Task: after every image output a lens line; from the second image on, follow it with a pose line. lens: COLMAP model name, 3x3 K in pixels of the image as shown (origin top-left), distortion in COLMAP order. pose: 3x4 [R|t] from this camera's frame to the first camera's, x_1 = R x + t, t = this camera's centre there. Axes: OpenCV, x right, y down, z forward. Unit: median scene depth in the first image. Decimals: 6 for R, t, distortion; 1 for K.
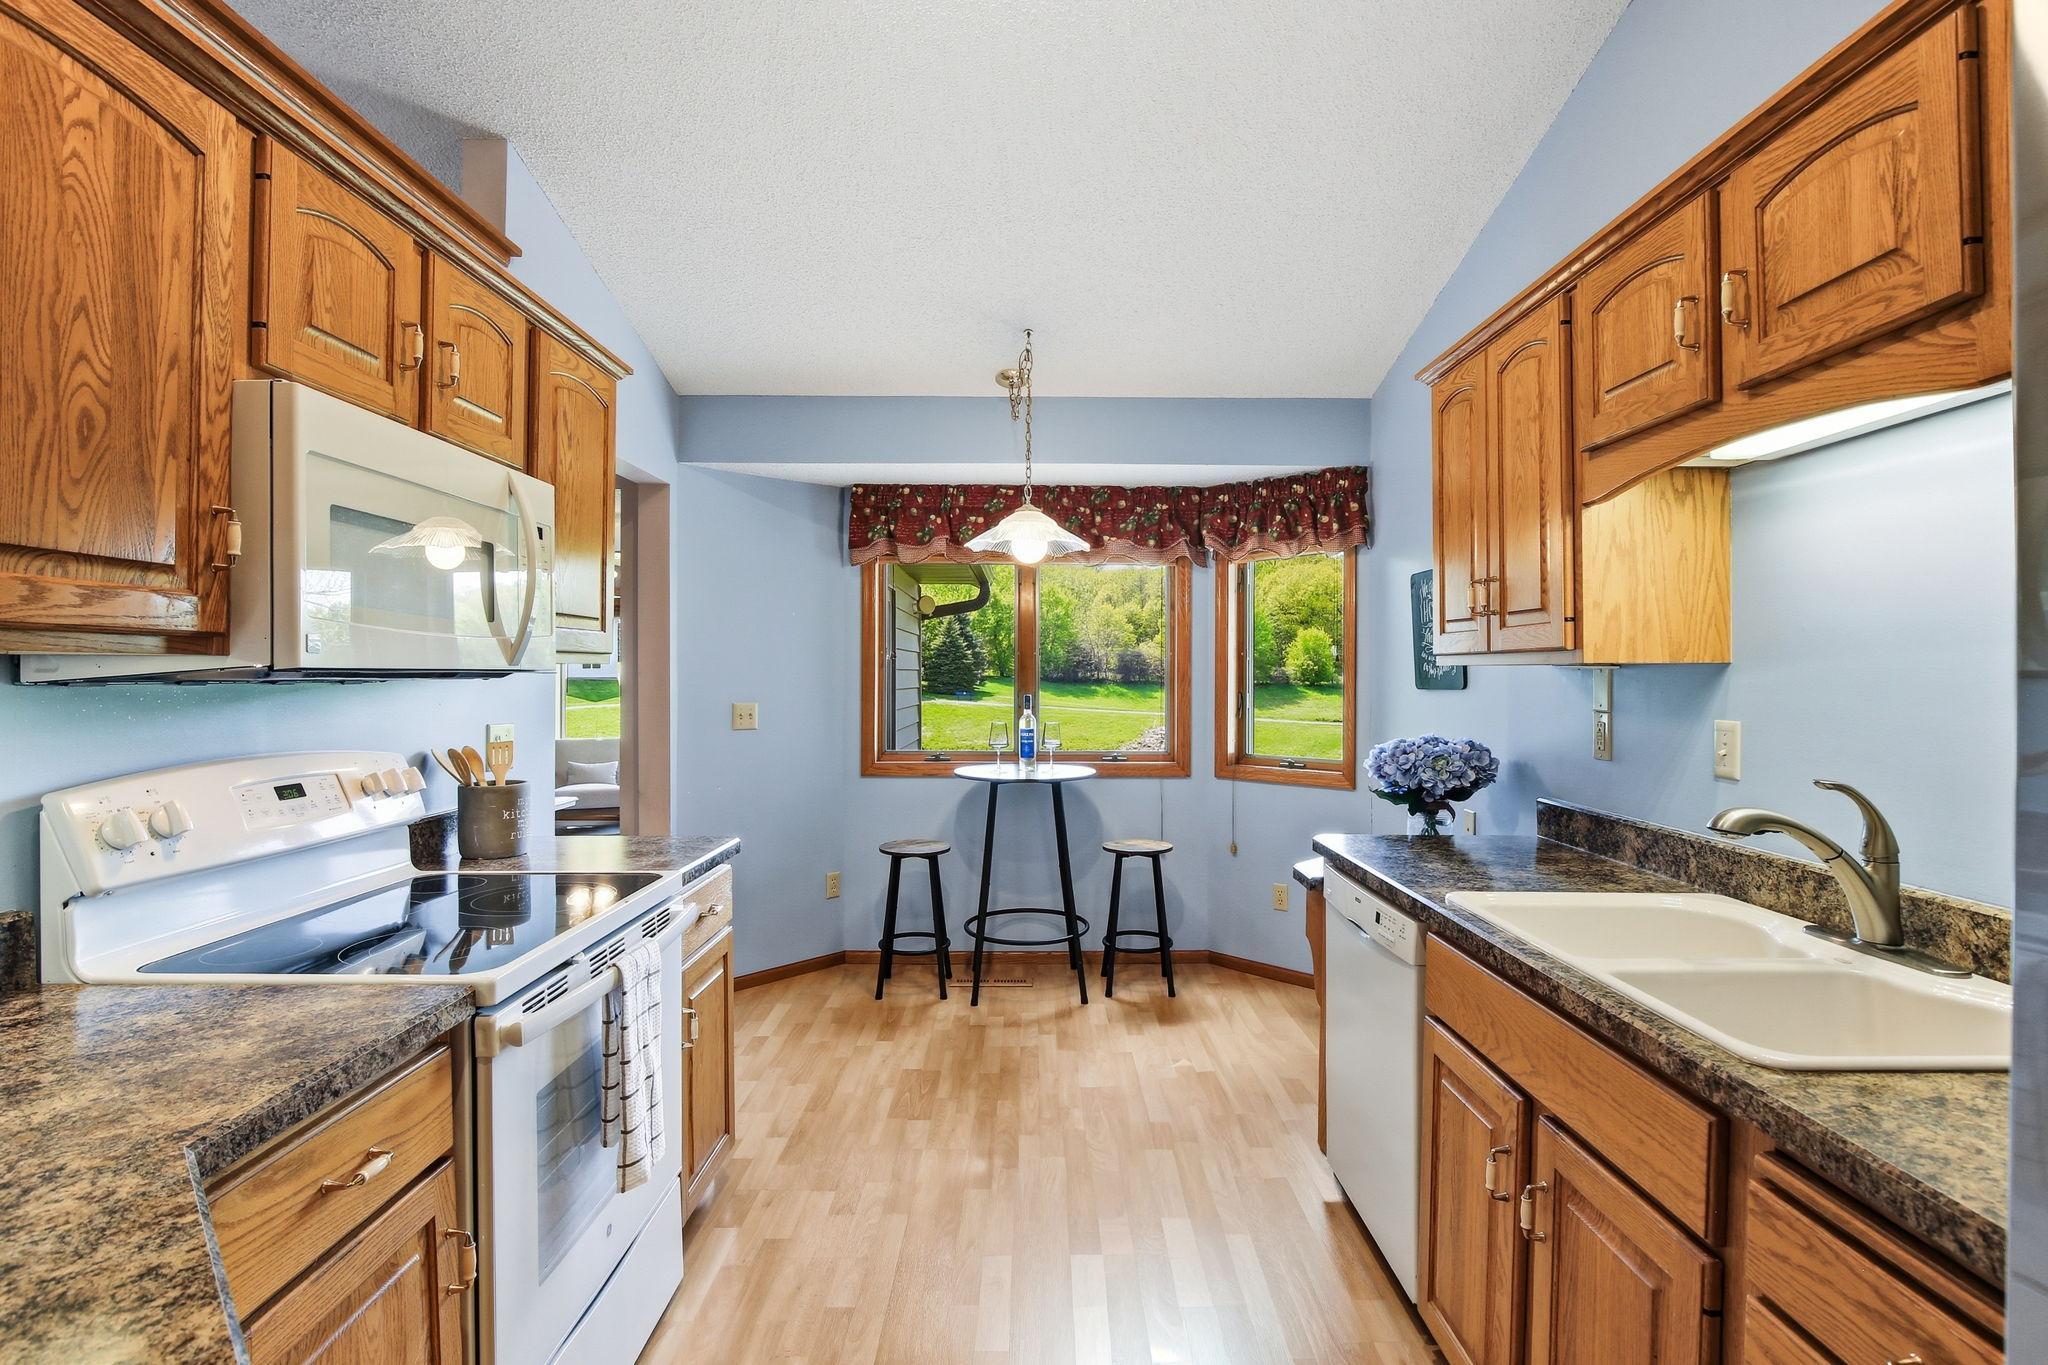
lens RADIAL K [[971.6, 0, 1043.6], [0, 971.6, 666.5], [0, 0, 1]] dist [-0.028649, 0.001091]
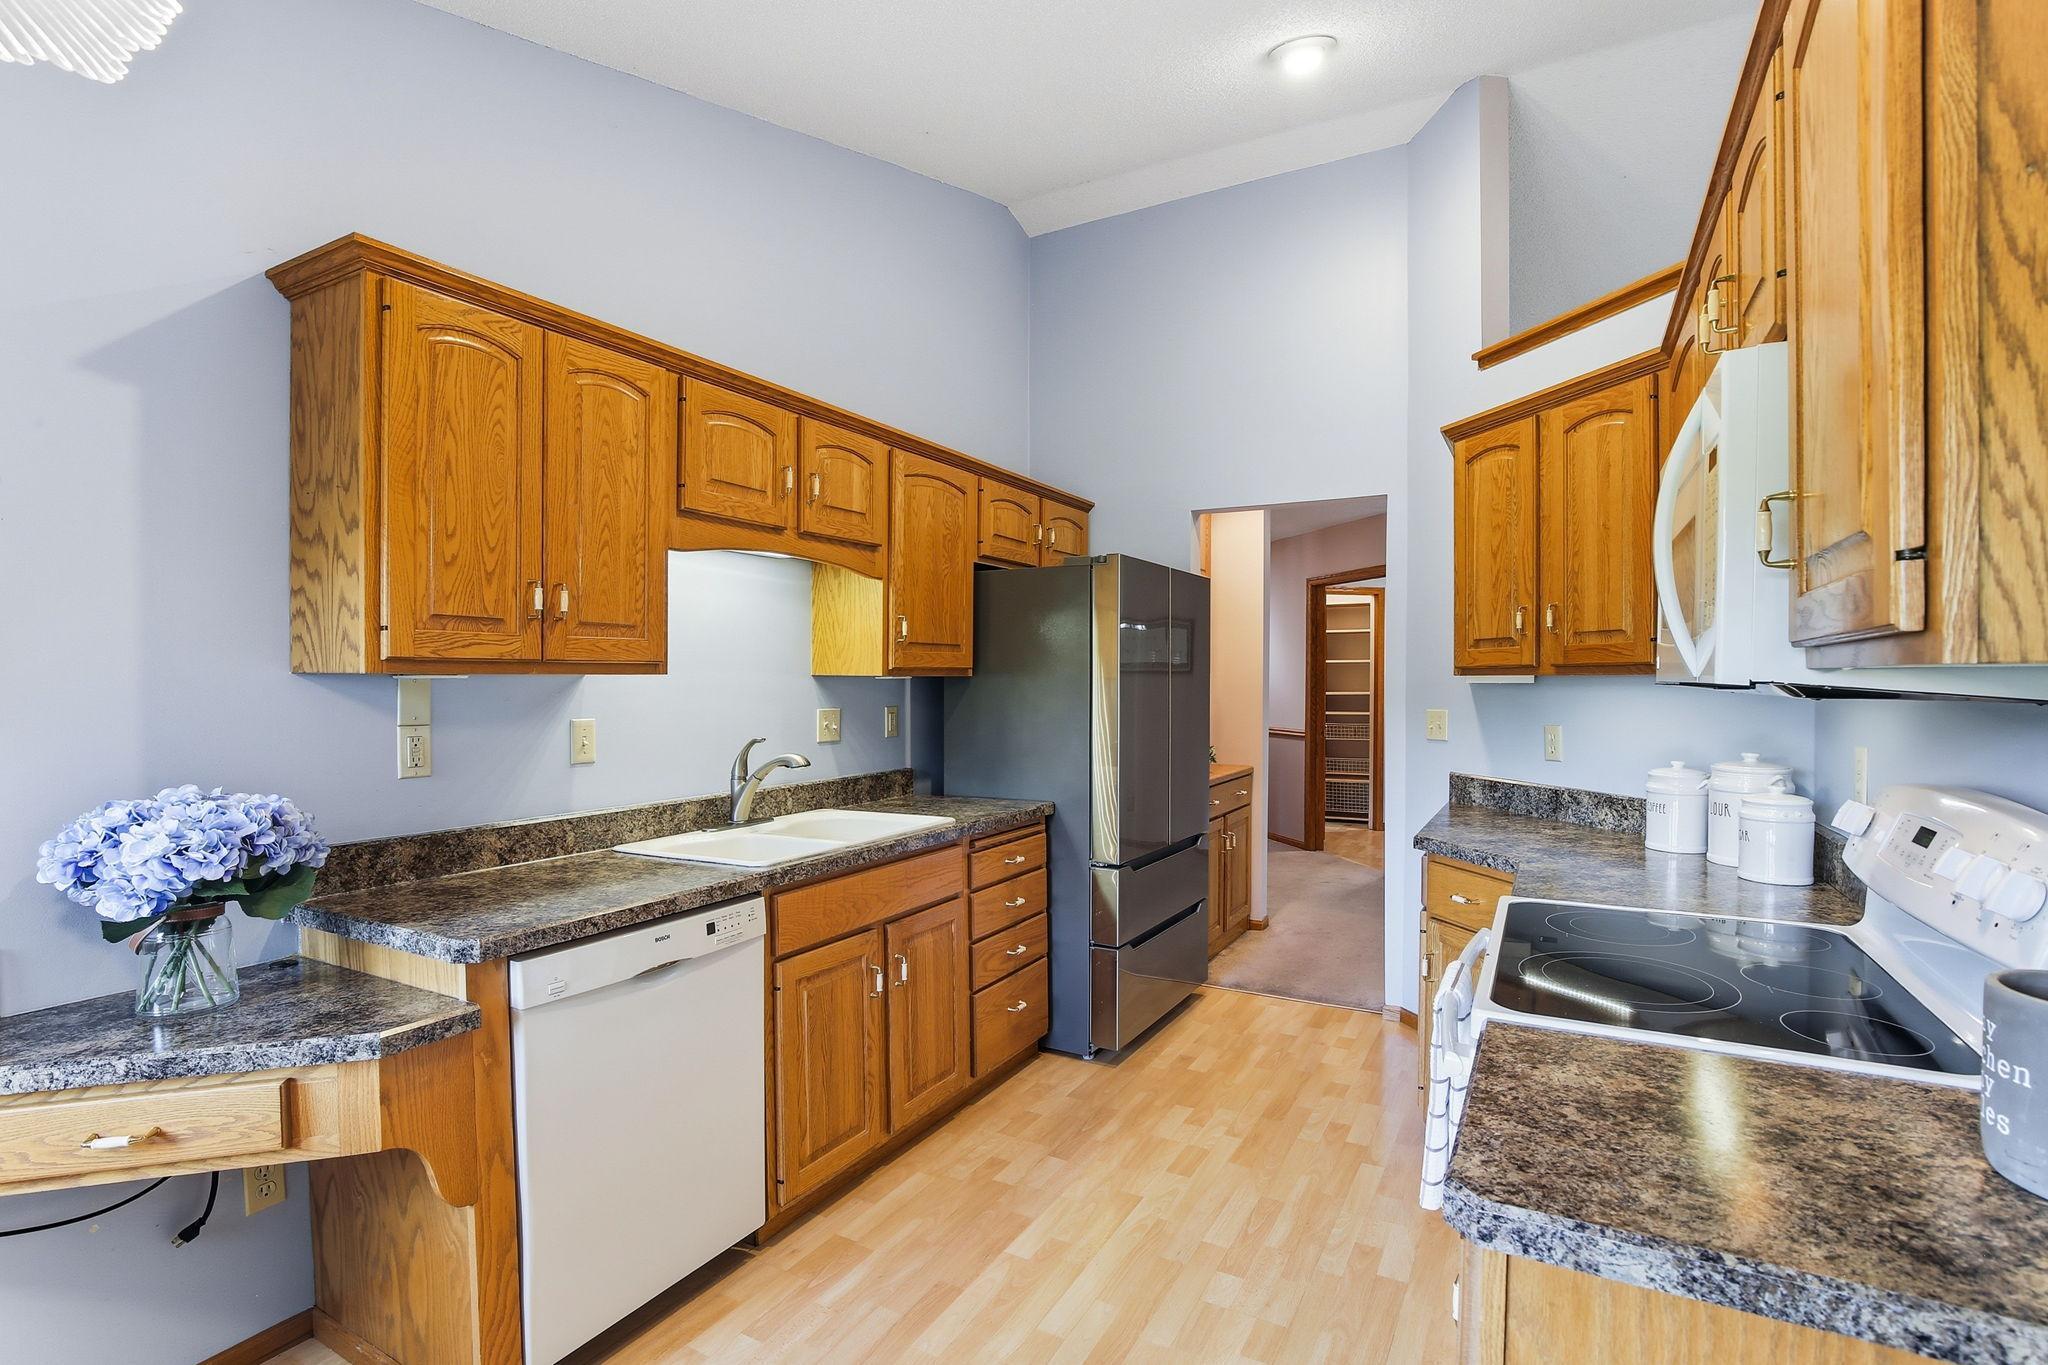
lens RADIAL K [[962.1, 0, 1042.4], [0, 962.1, 683.6], [0, 0, 1]] dist [-0.026326, 0.000514]
pose [[-0.876026, -0.001100, 0.482262, -0.510793], [-0.002387, 0.999995, -0.002054, 0.011161], [-0.482257, -0.002950, -0.876025, 2.038287]]
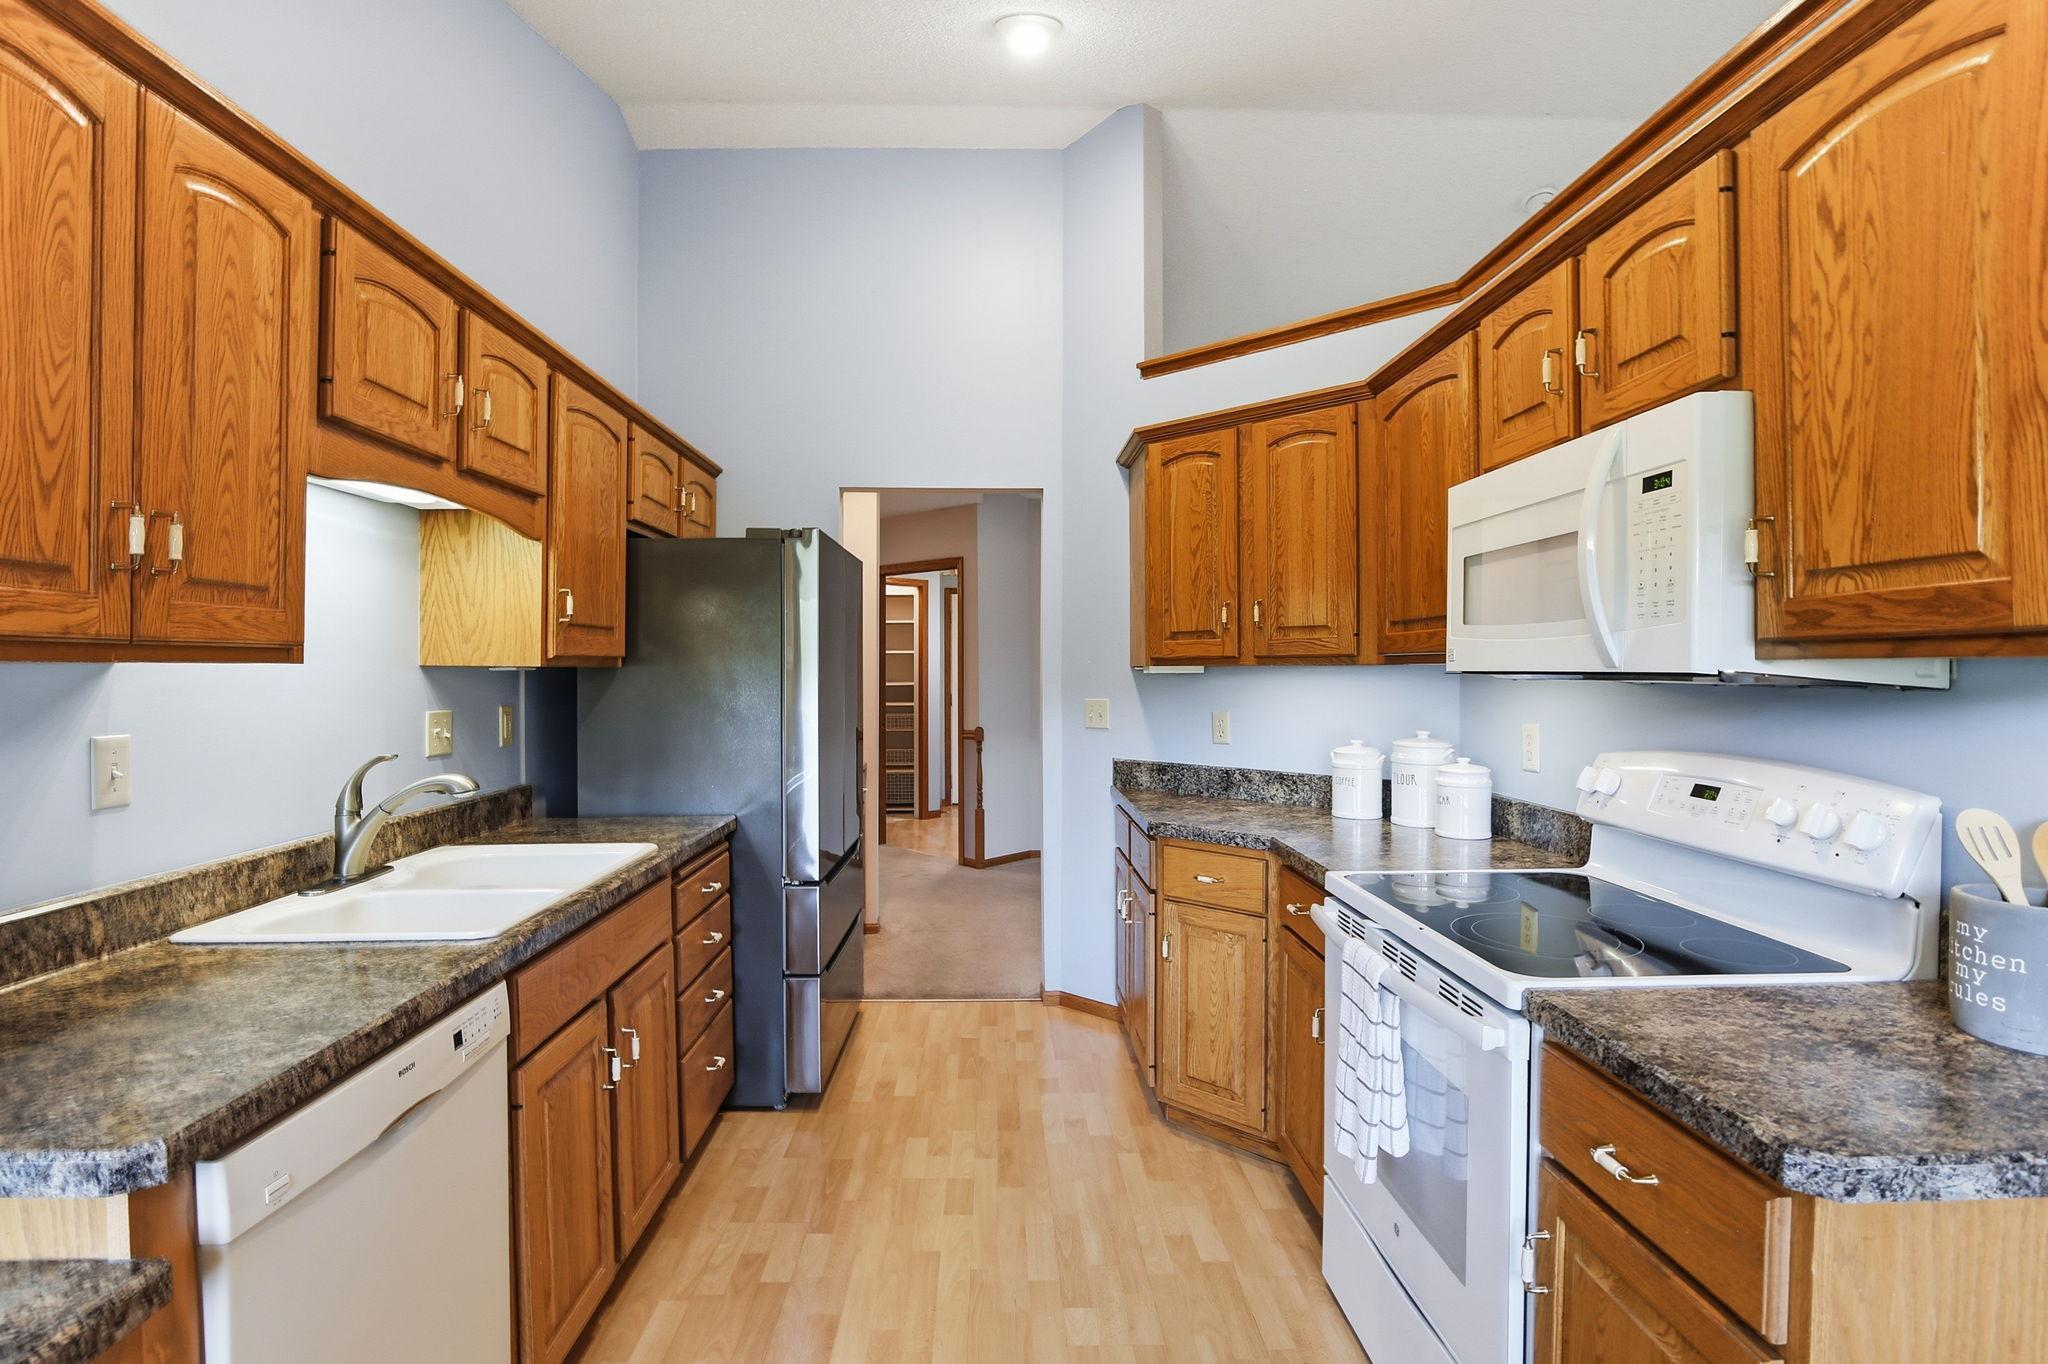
lens RADIAL K [[982.7, 0, 1015.4], [0, 982.7, 667.7], [0, 0, 1]] dist [-0.028870, 0.004936]
pose [[-0.999831, 0.002860, -0.018168, -0.034276], [0.003028, 0.999953, -0.009196, 0.010600], [0.018141, -0.009249, -0.999793, 2.019630]]
